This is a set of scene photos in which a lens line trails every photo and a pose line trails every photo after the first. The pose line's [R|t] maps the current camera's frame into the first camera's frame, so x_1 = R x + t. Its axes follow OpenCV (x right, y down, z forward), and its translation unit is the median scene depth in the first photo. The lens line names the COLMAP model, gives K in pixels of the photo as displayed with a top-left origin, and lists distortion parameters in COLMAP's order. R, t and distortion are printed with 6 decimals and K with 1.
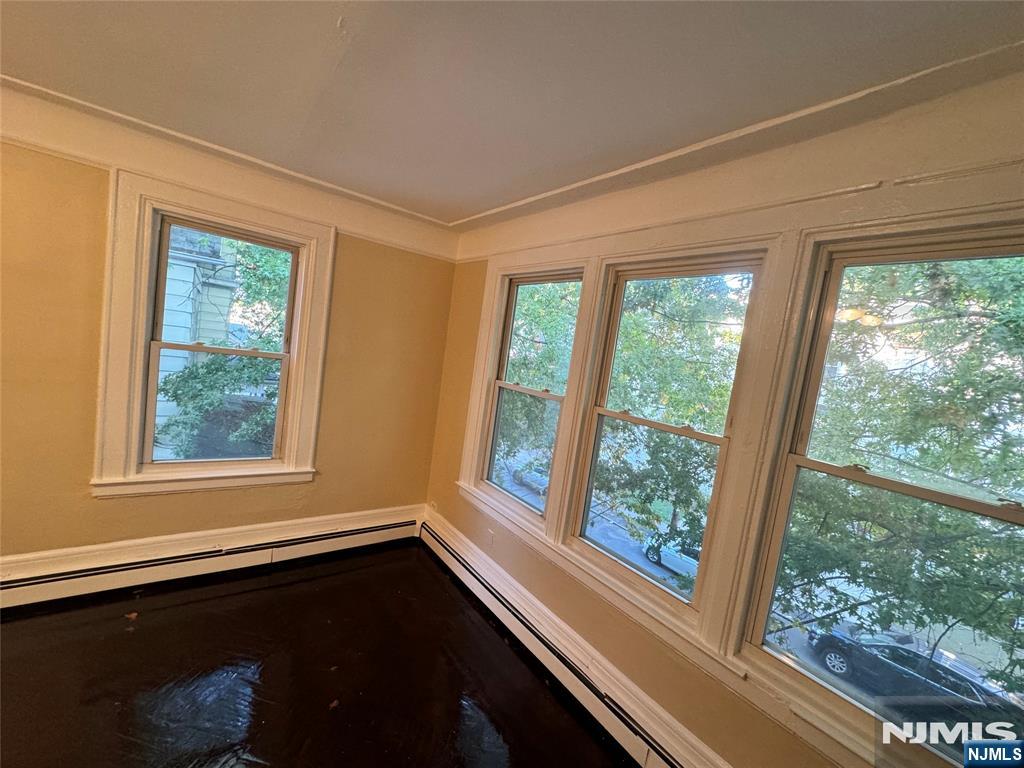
lens RADIAL K [[408.0, 0, 512.0], [0, 408.0, 384.0], [0, 0, 1]] dist [-0.002266, 0.000541]
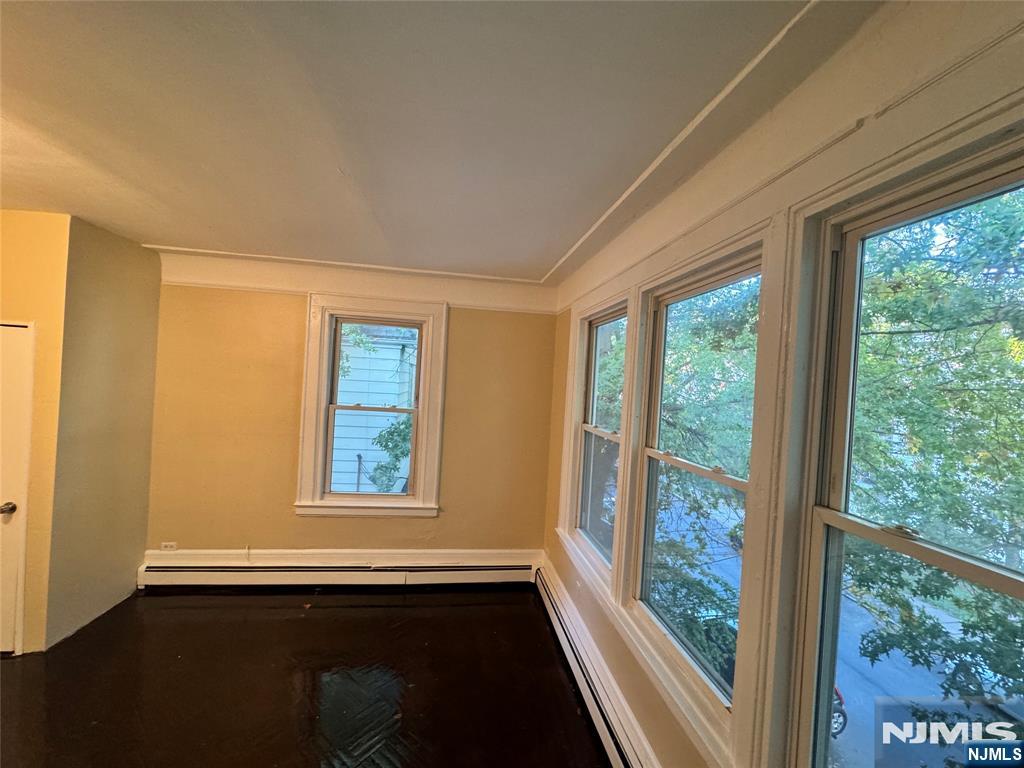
lens RADIAL K [[408.0, 0, 512.0], [0, 408.0, 384.0], [0, 0, 1]] dist [-0.002266, 0.000541]
pose [[0.873904, -0.084288, -0.478735, 0.309216], [0.023999, 0.991132, -0.130694, 0.021258], [0.485505, 0.102725, 0.868178, 0.056428]]
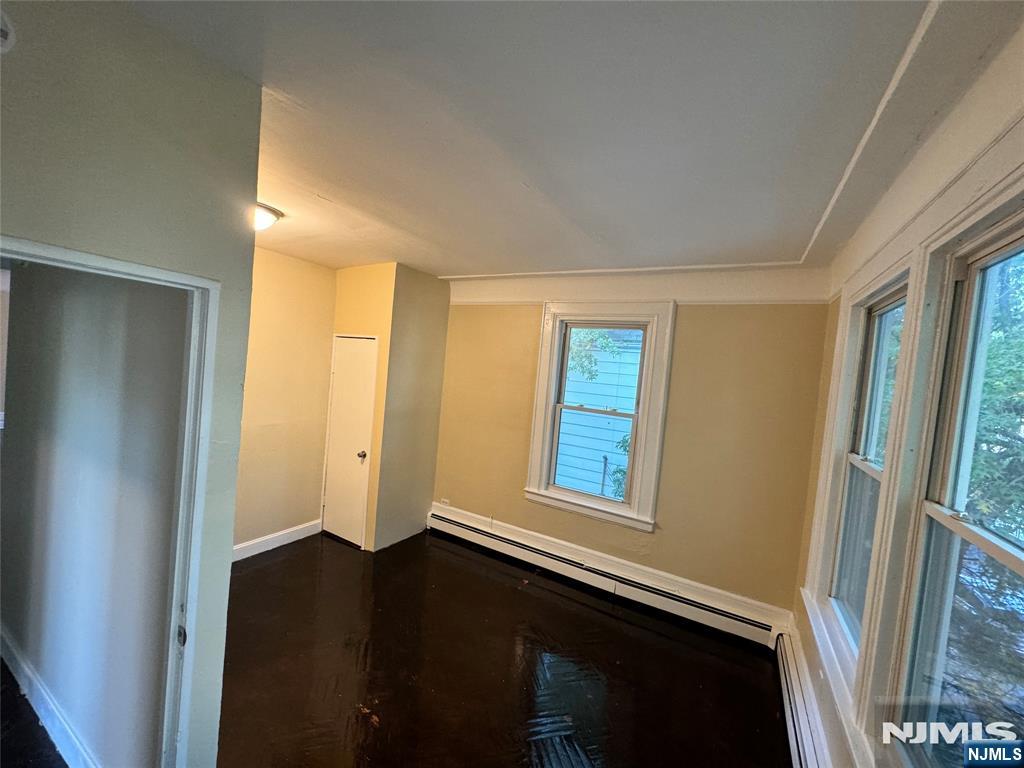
lens RADIAL K [[408.0, 0, 512.0], [0, 408.0, 384.0], [0, 0, 1]] dist [-0.002266, 0.000541]
pose [[0.404890, -0.065391, -0.912024, 0.394648], [-0.107728, 0.987081, -0.118598, 0.019729], [0.907997, 0.146270, 0.392615, 0.197541]]
